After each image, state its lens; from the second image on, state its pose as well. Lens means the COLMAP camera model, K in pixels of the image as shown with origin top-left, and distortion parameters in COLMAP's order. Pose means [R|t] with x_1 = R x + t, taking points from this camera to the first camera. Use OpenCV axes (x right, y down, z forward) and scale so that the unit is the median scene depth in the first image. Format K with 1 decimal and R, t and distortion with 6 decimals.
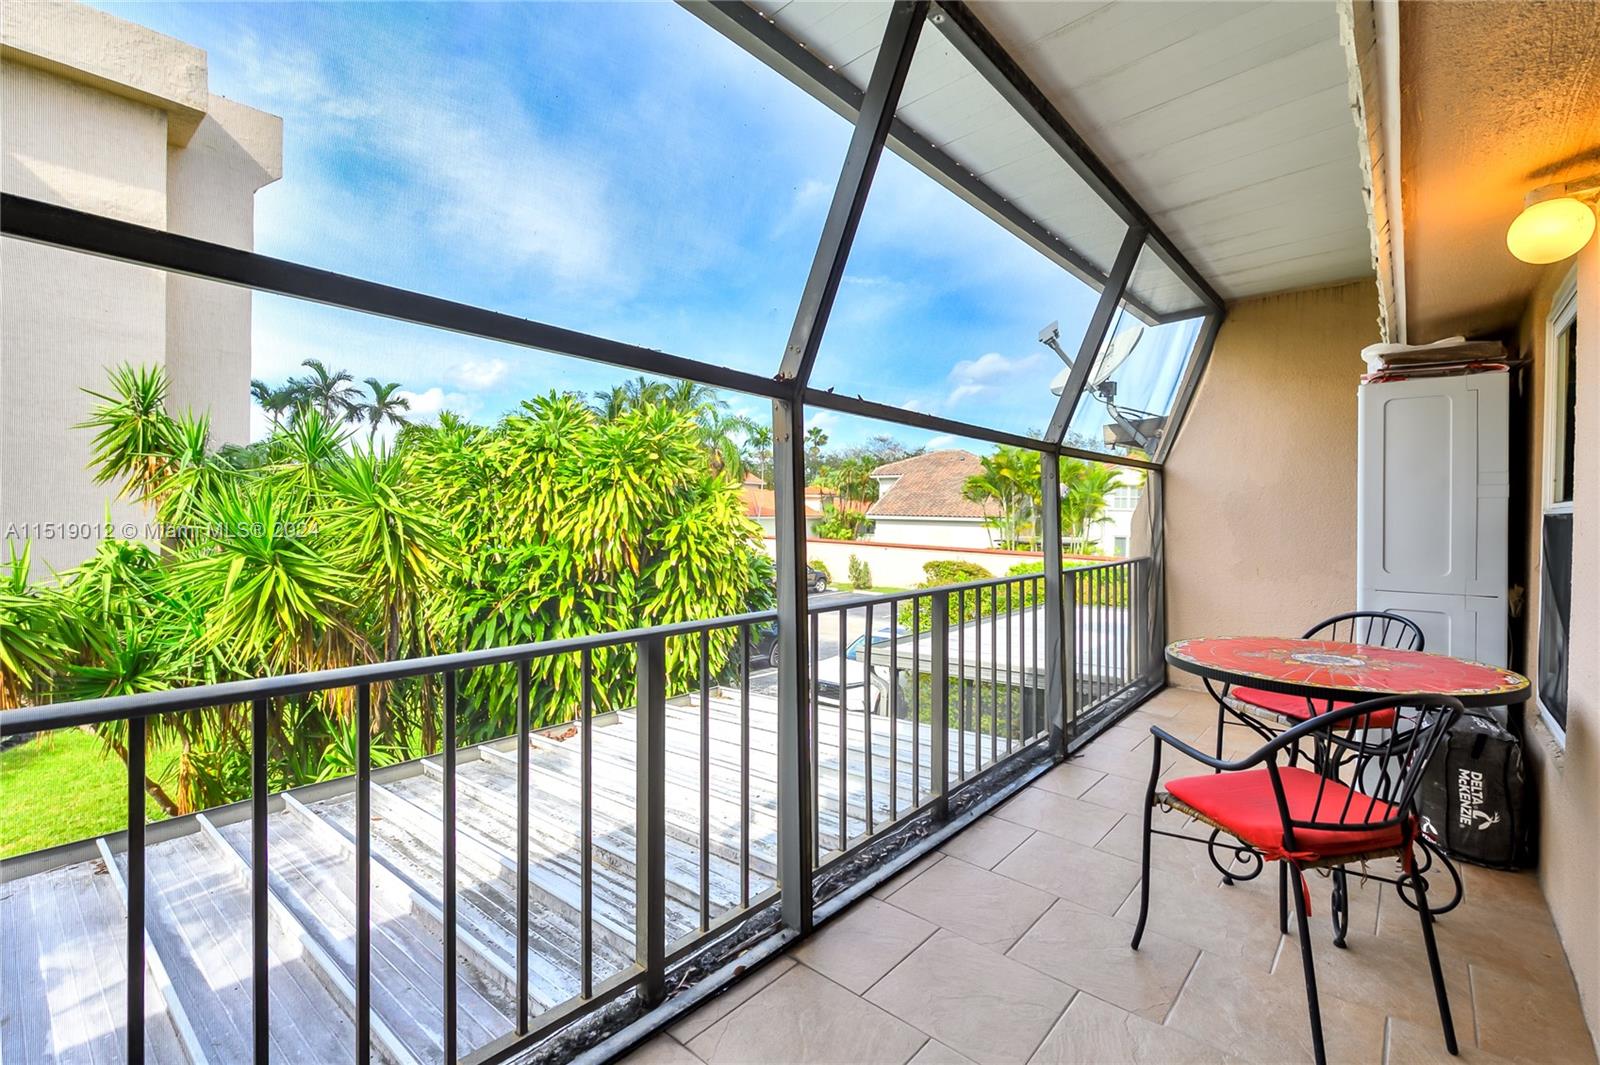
lens RADIAL K [[736.0, 0, 801.9], [0, 736.0, 517.5], [0, 0, 1]] dist [-0.000205, -0.001478]
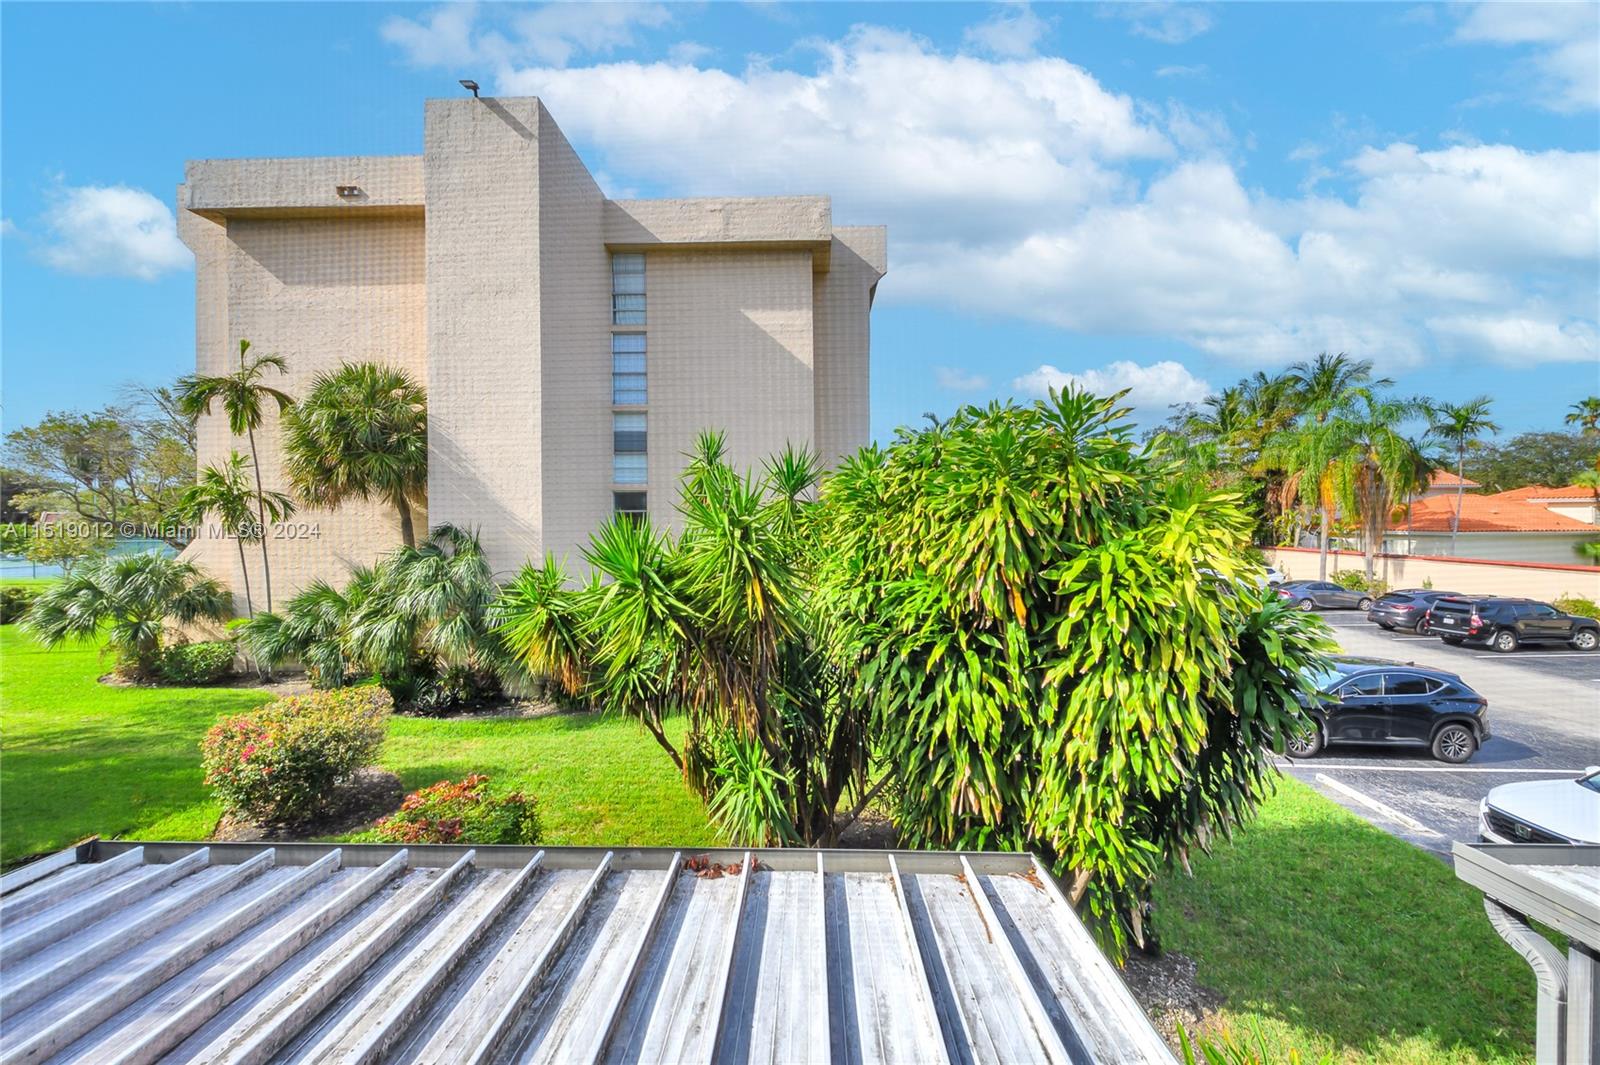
lens RADIAL K [[639.4, 0, 779.1], [0, 639.4, 527.4], [0, 0, 1]] dist [0.000393, 0.000122]
pose [[0.618705, -0.013206, -0.785512, 0.118640], [0.007457, 0.999912, -0.010936, -0.014930], [0.785588, 0.000909, 0.618749, 0.403429]]
